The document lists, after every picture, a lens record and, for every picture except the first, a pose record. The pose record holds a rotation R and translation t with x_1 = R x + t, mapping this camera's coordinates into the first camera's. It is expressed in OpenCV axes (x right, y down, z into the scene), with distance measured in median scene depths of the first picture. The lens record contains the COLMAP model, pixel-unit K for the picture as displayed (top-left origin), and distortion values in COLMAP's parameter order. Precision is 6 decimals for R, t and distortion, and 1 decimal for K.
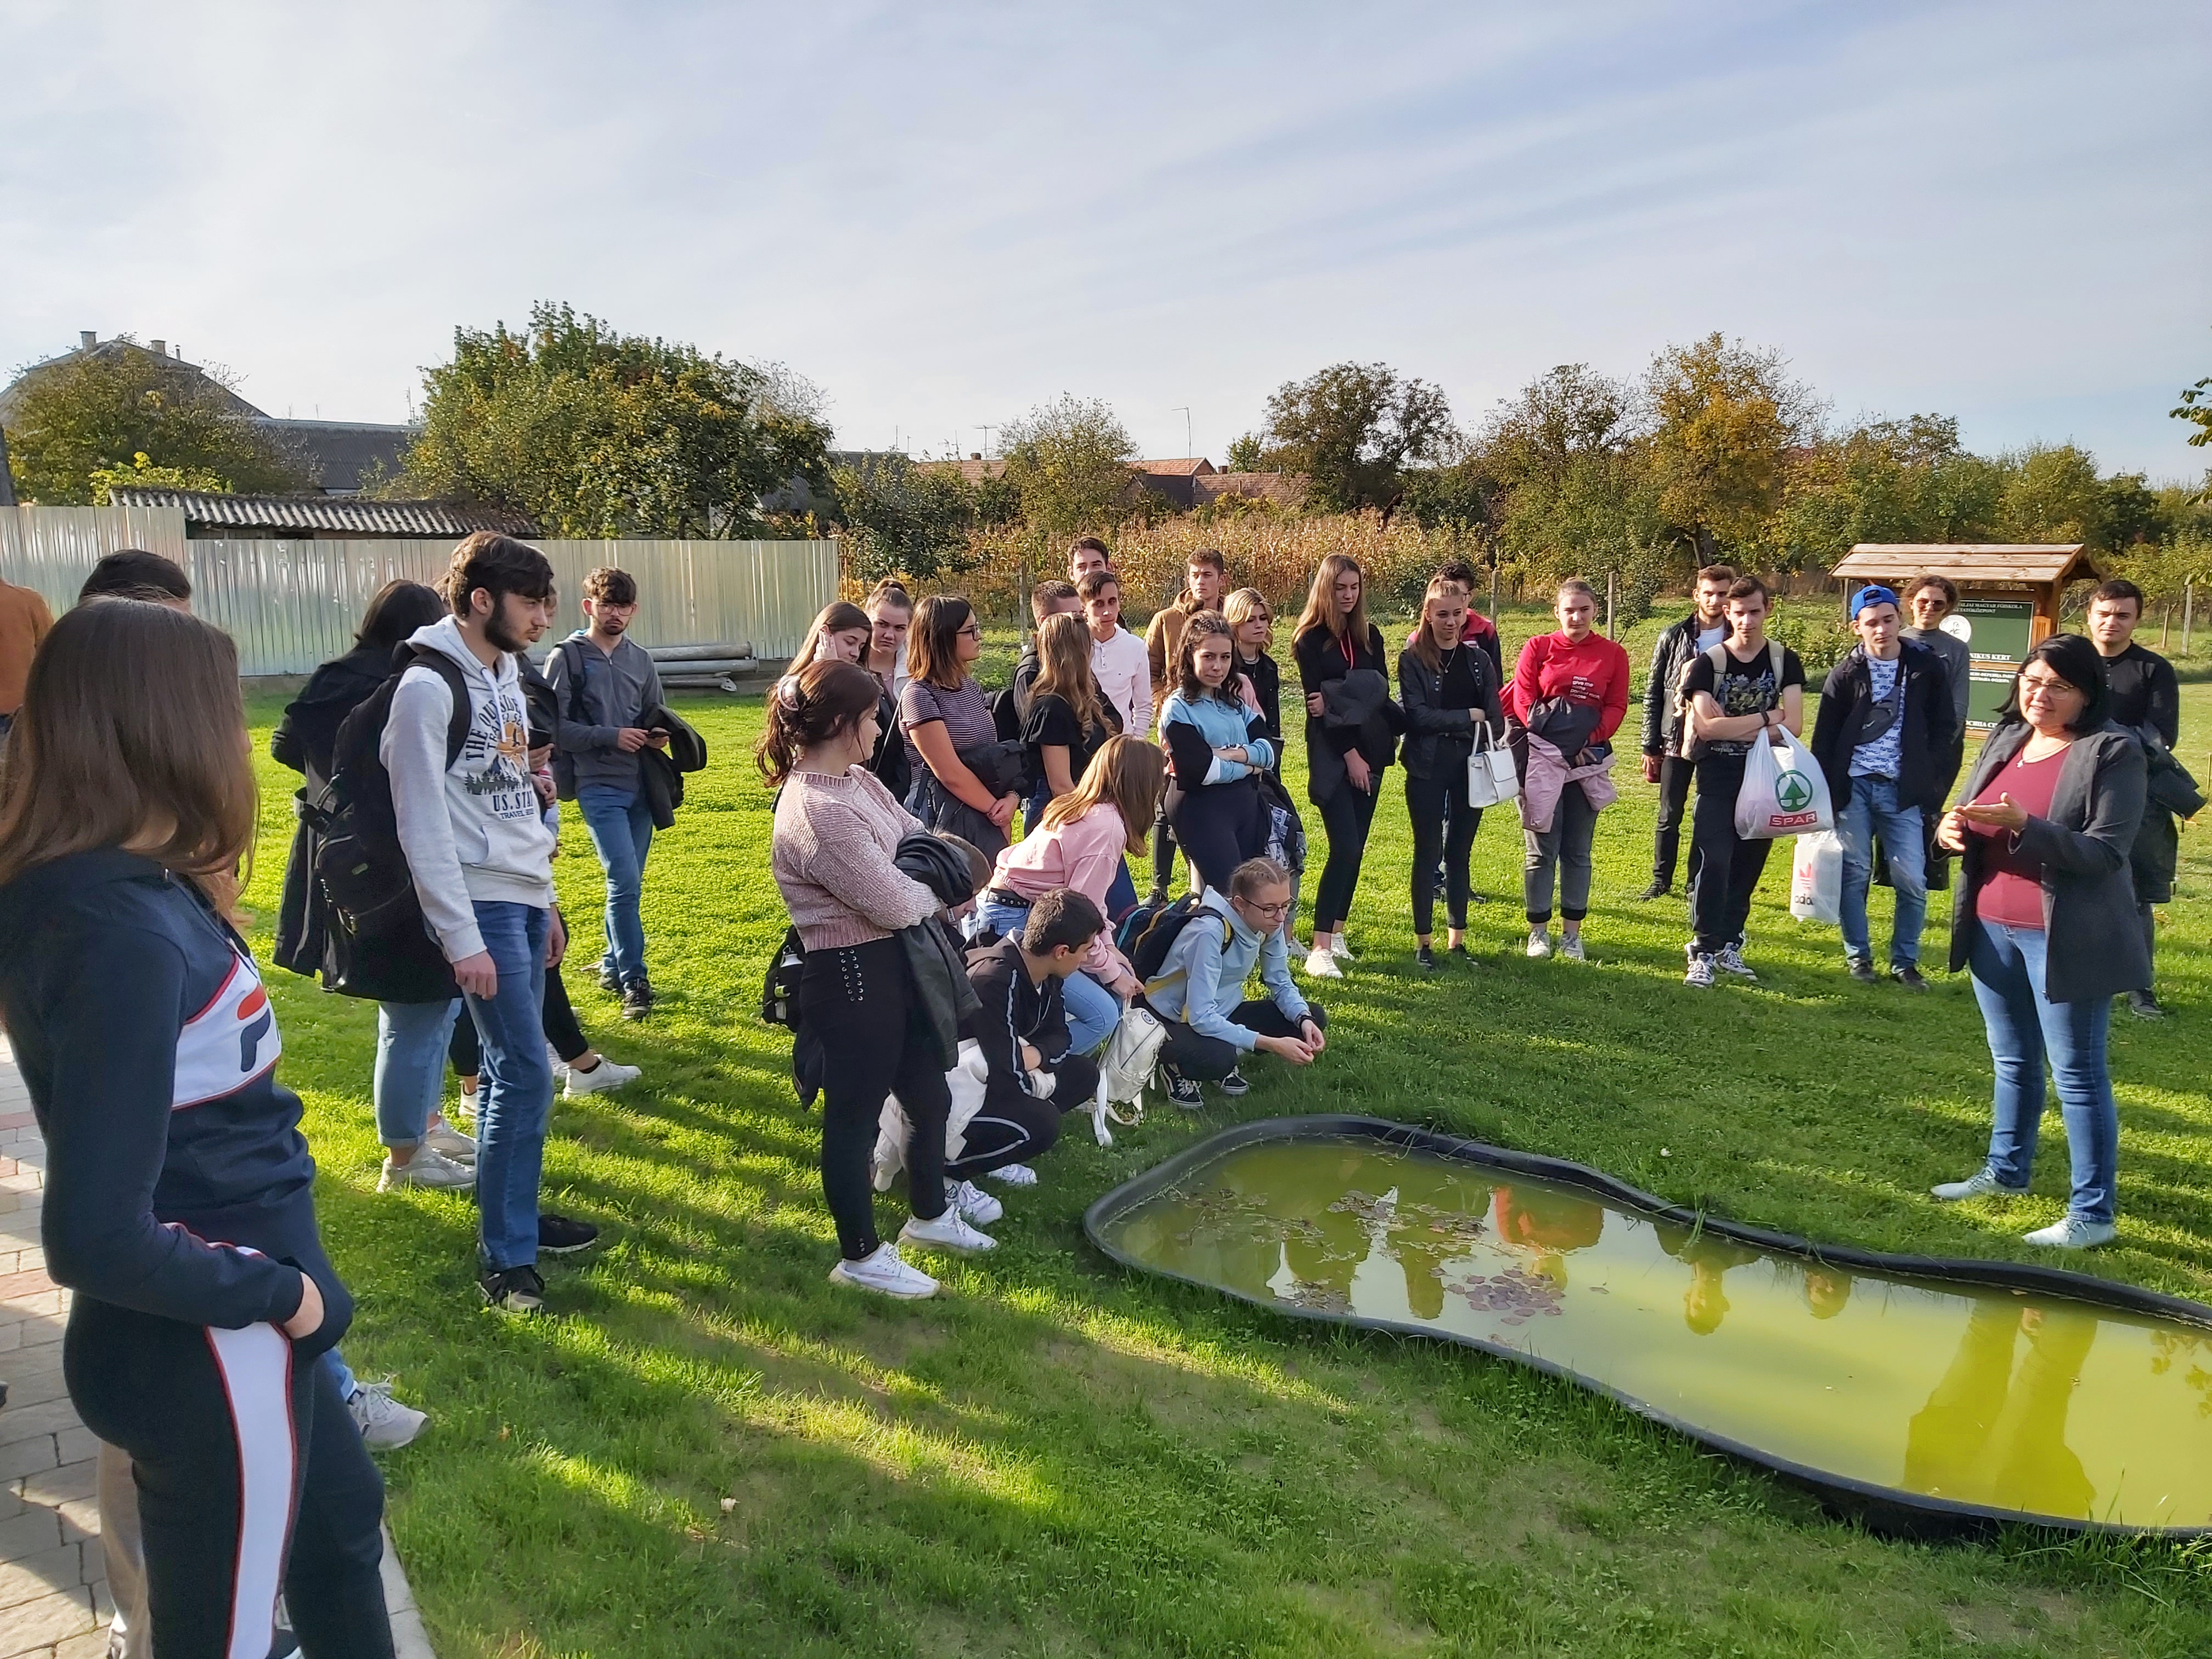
lens RADIAL K [[1694.5, 0, 1113.9], [0, 1694.5, 831.5], [0, 0, 1]] dist [0.074802, -0.125924]
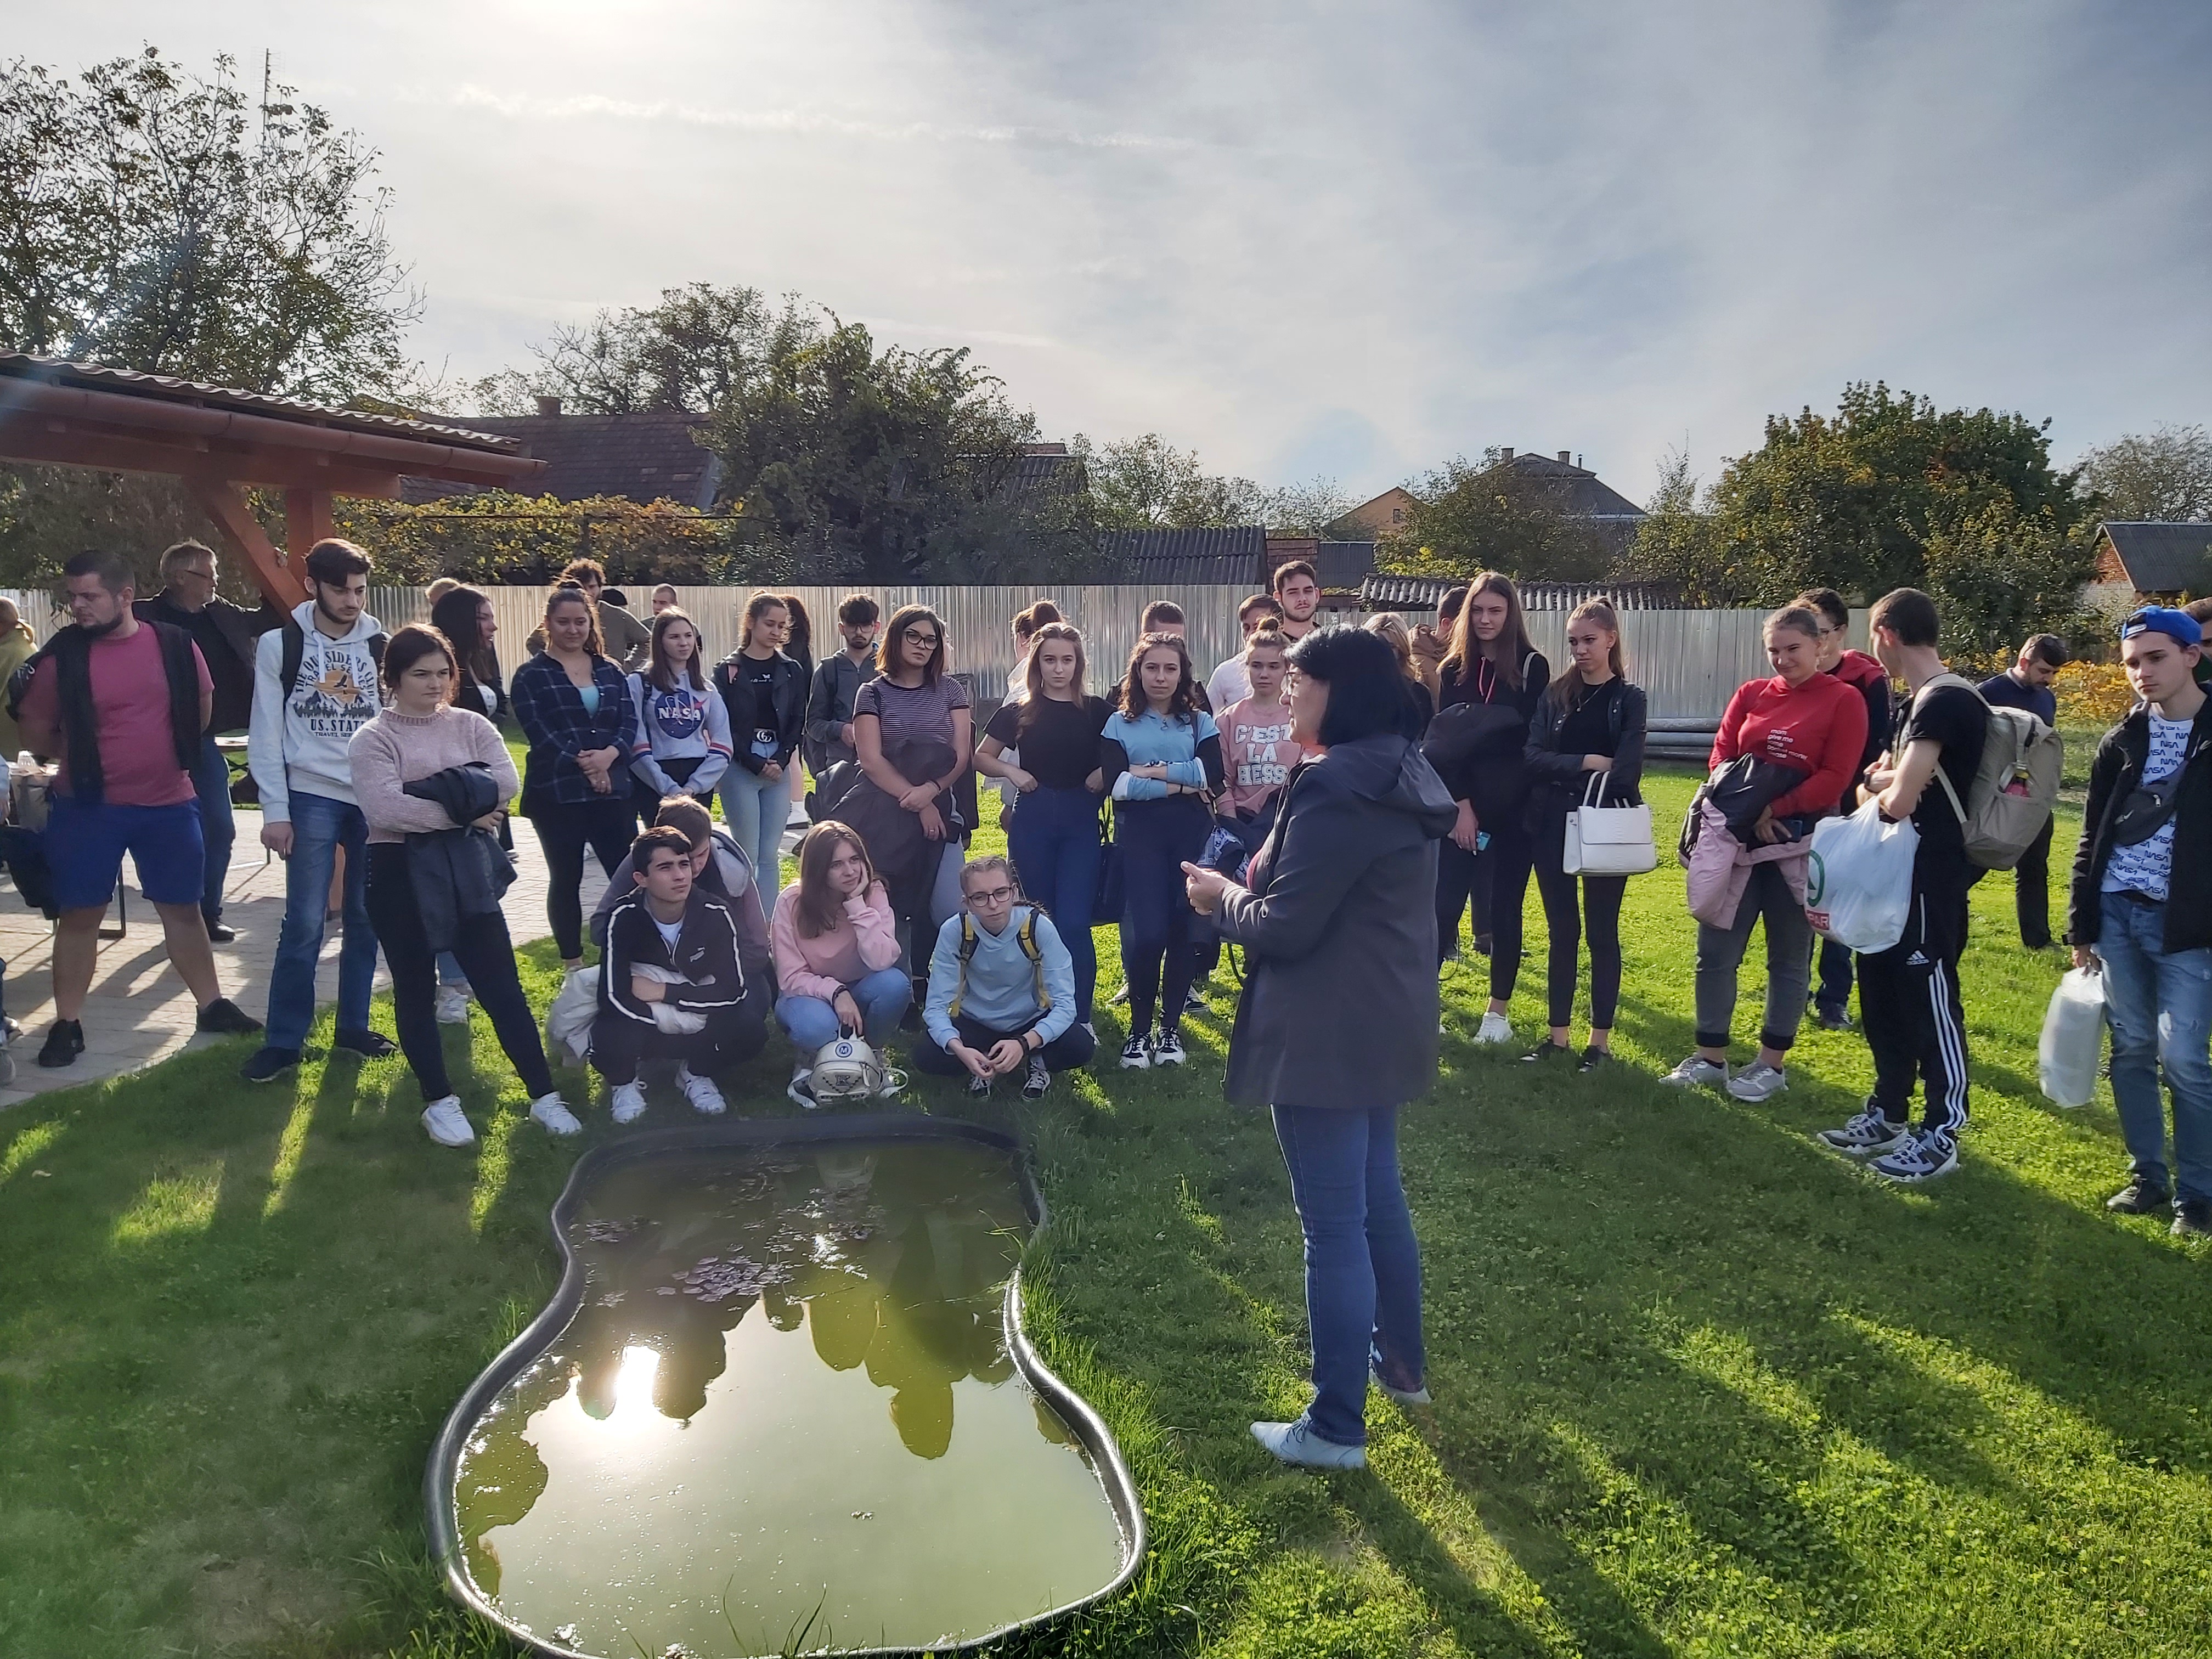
lens RADIAL K [[1677.4, 0, 1119.7], [0, 1677.4, 851.3], [0, 0, 1]] dist [0.066102, -0.121316]
pose [[0.695528, 0.096907, -0.711934, 0.162314], [-0.125510, 0.992015, 0.012413, -0.002076], [0.707452, 0.080722, 0.702136, 0.069123]]
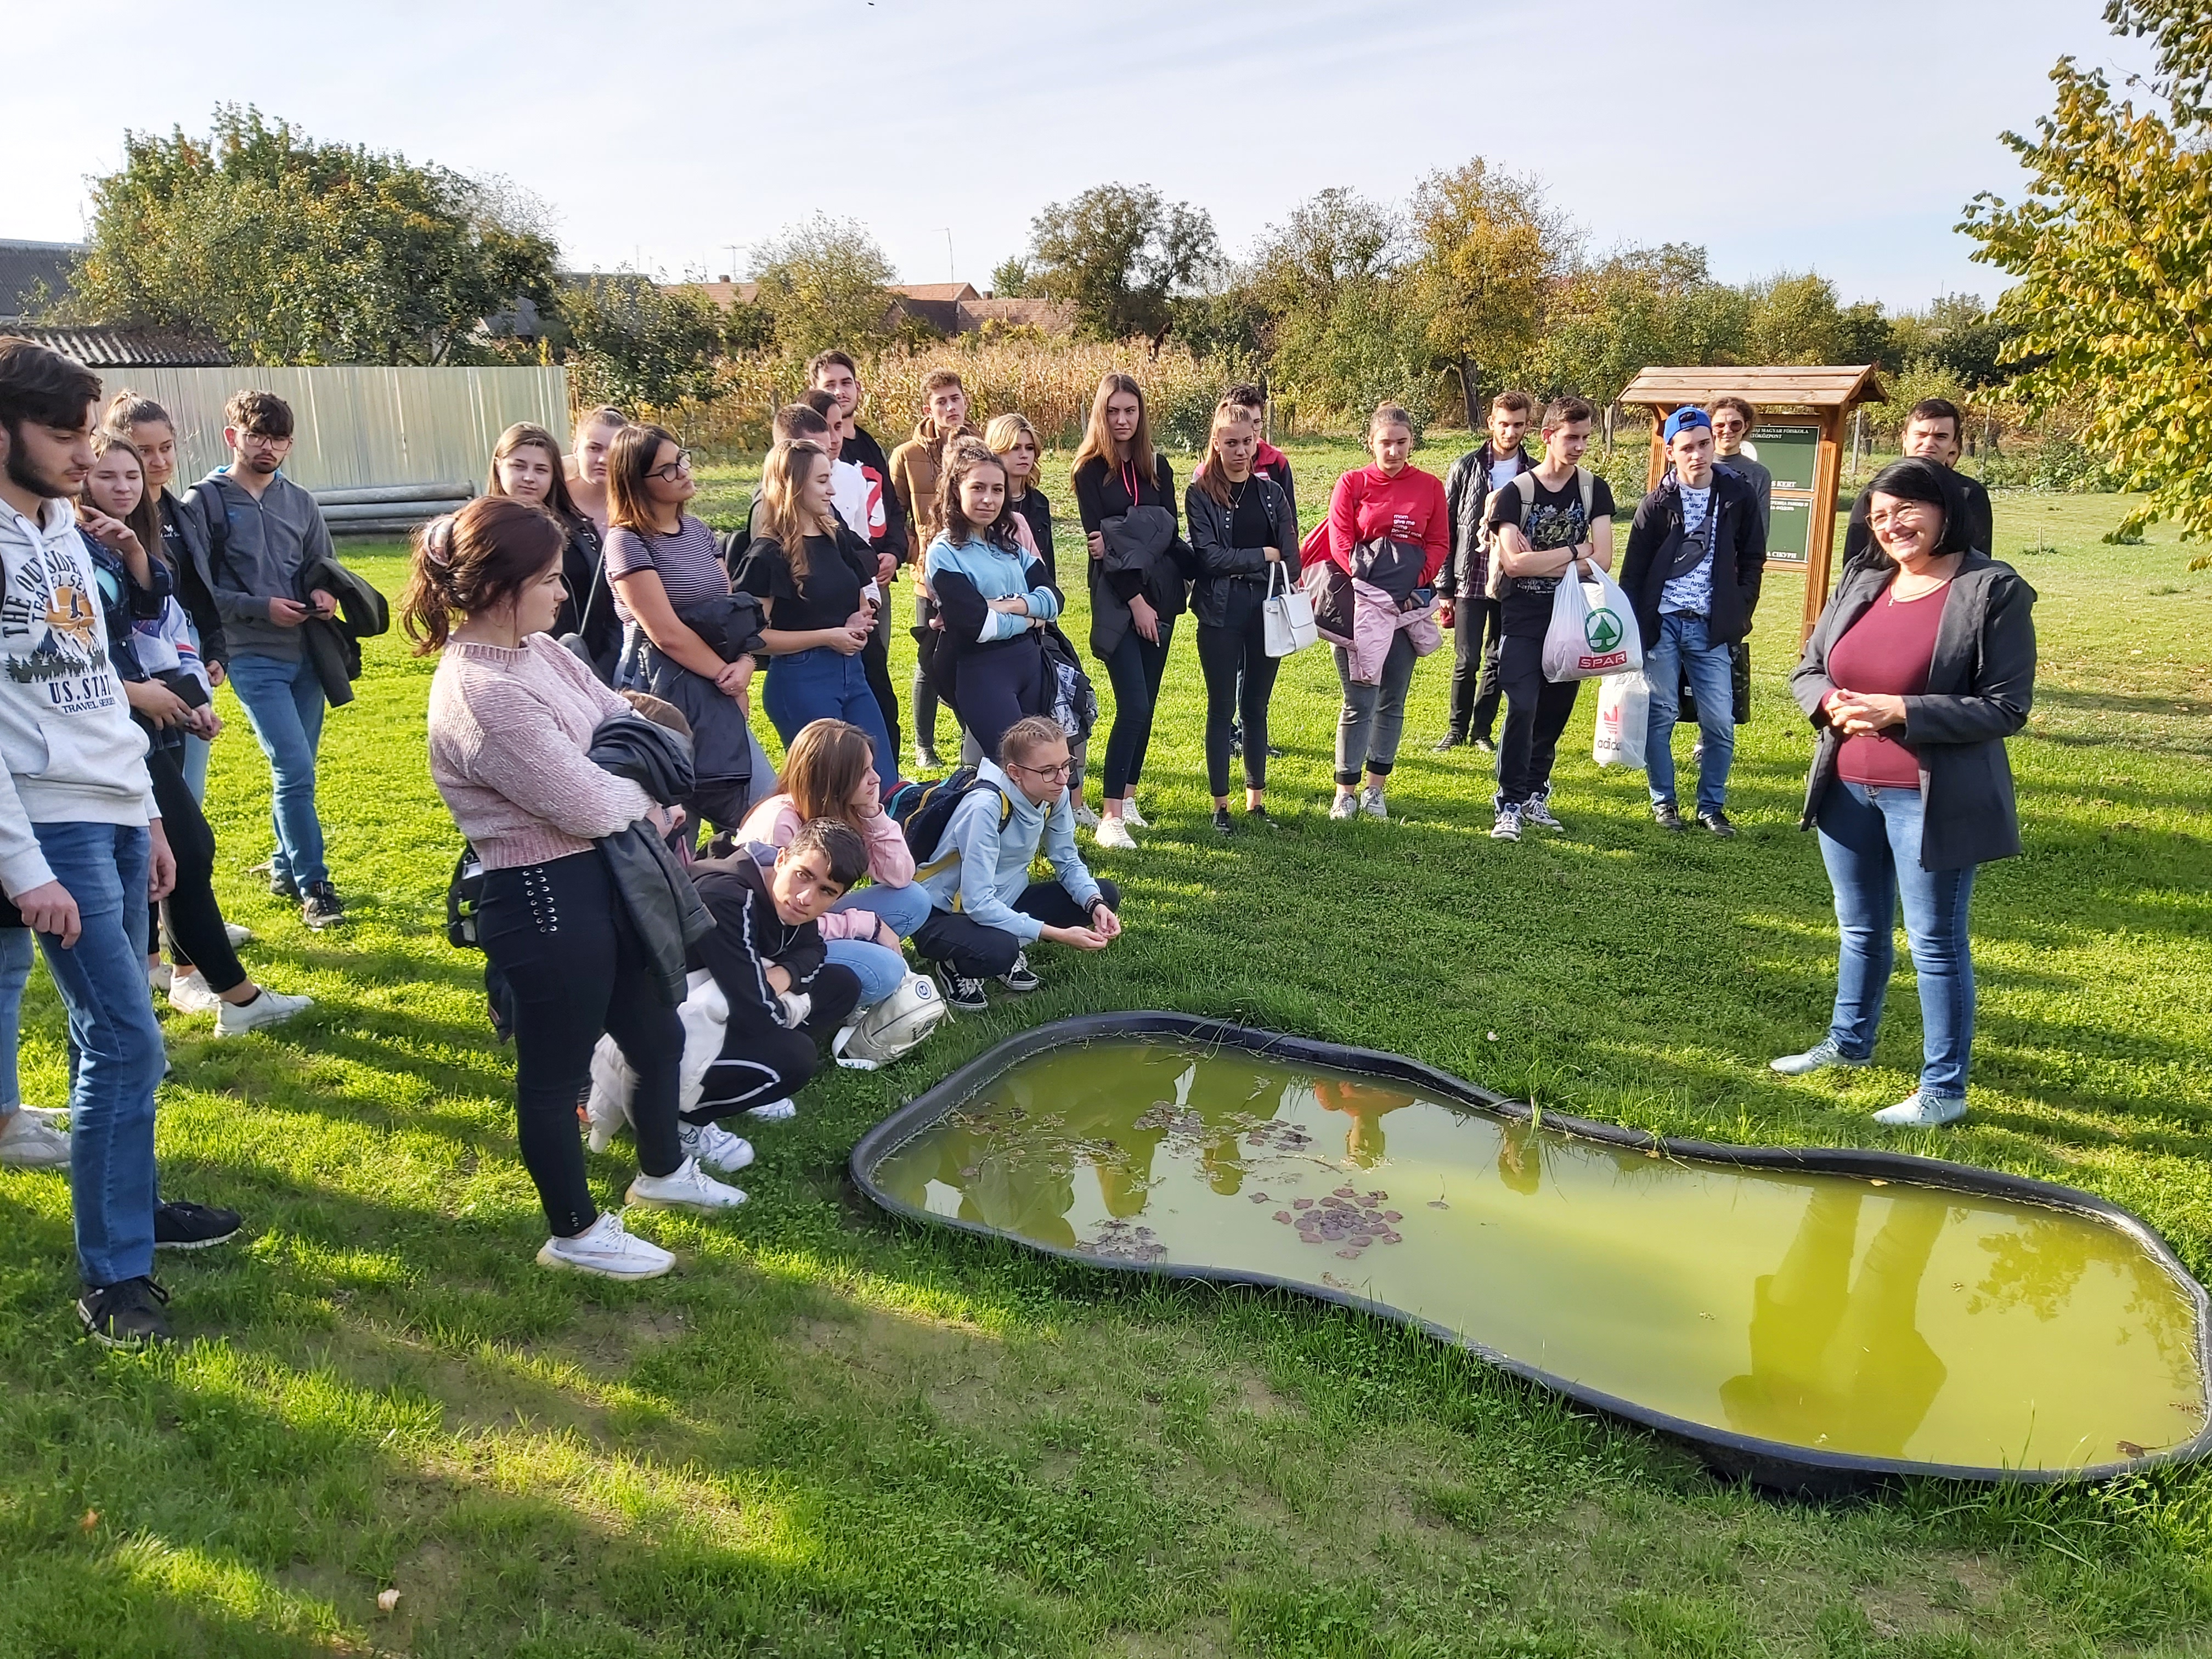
lens RADIAL K [[1697.9, 0, 1117.2], [0, 1697.9, 833.0], [0, 0, 1]] dist [0.073046, -0.134038]
pose [[0.990918, -0.036523, 0.129410, 0.001717], [0.024174, 0.995113, 0.095742, -0.002362], [-0.132274, -0.091744, 0.986958, 0.024894]]
